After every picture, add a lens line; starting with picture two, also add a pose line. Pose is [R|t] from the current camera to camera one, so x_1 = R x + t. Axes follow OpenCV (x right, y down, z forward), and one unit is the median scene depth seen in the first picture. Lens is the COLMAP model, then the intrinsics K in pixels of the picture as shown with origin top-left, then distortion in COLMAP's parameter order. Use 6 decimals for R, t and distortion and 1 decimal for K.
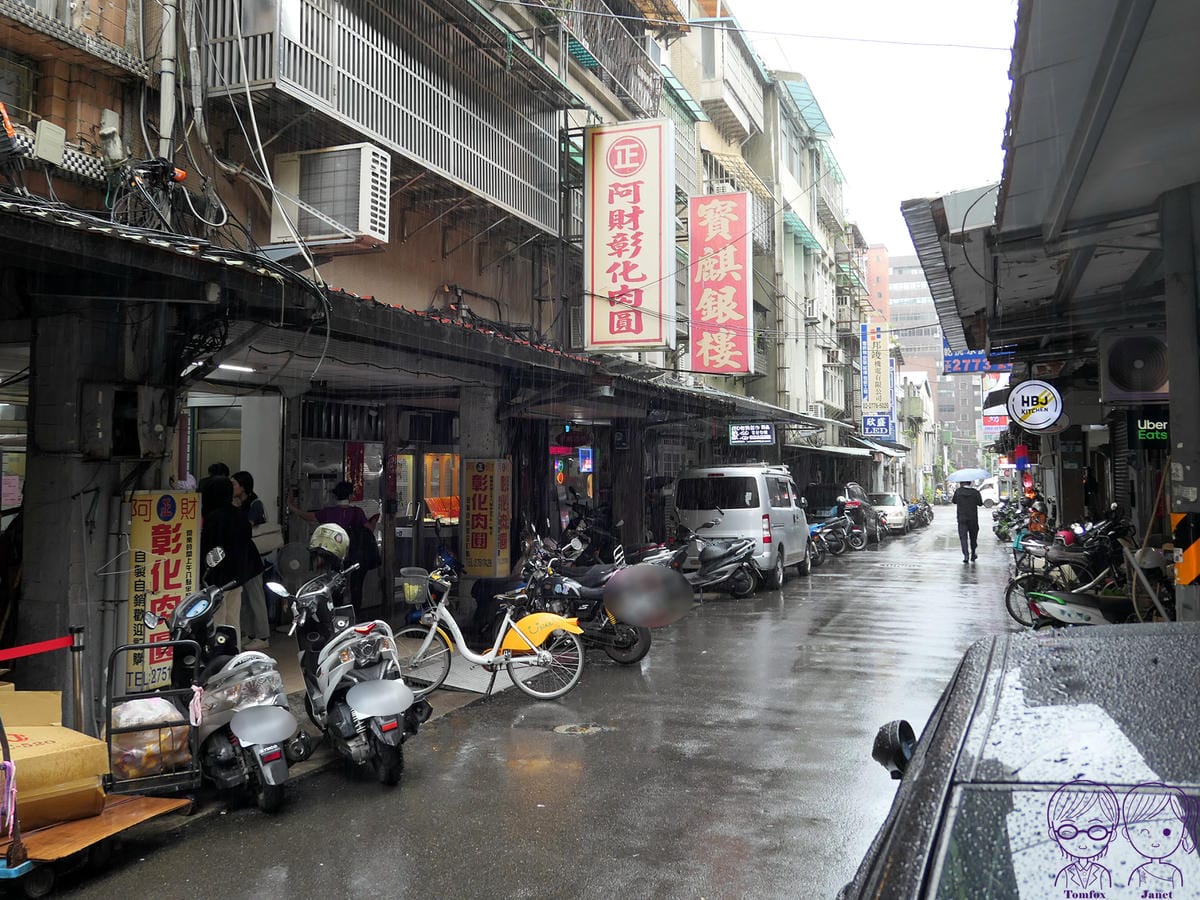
lens RADIAL K [[1038.7, 0, 601.5], [0, 1038.7, 432.3], [0, 0, 1]] dist [-0.030566, 0.001387]
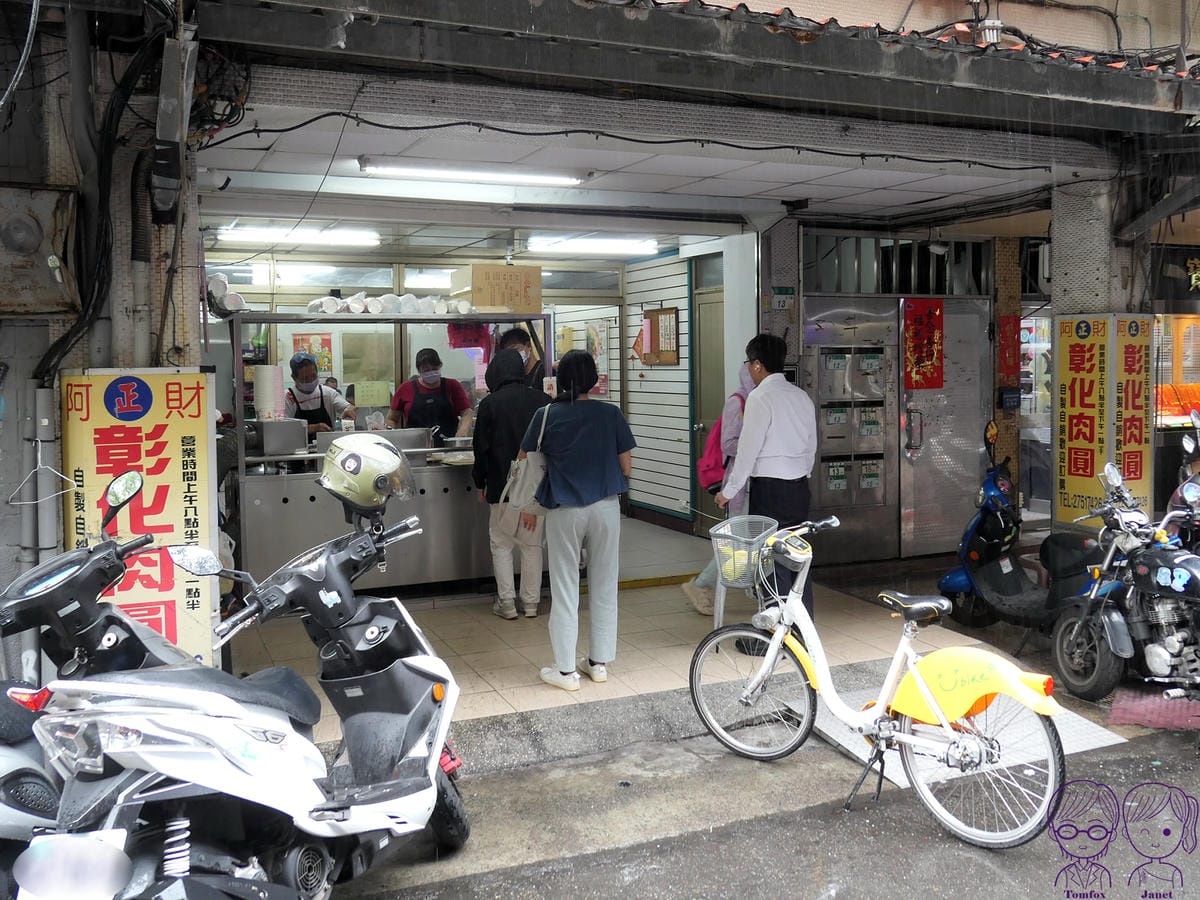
lens RADIAL K [[1038.7, 0, 601.5], [0, 1038.7, 432.3], [0, 0, 1]] dist [-0.030566, 0.001387]
pose [[0.681508, 0.043166, -0.730536, 0.115937], [0.038959, 0.994703, 0.095119, 0.026755], [0.730773, -0.093285, 0.676217, 0.457016]]
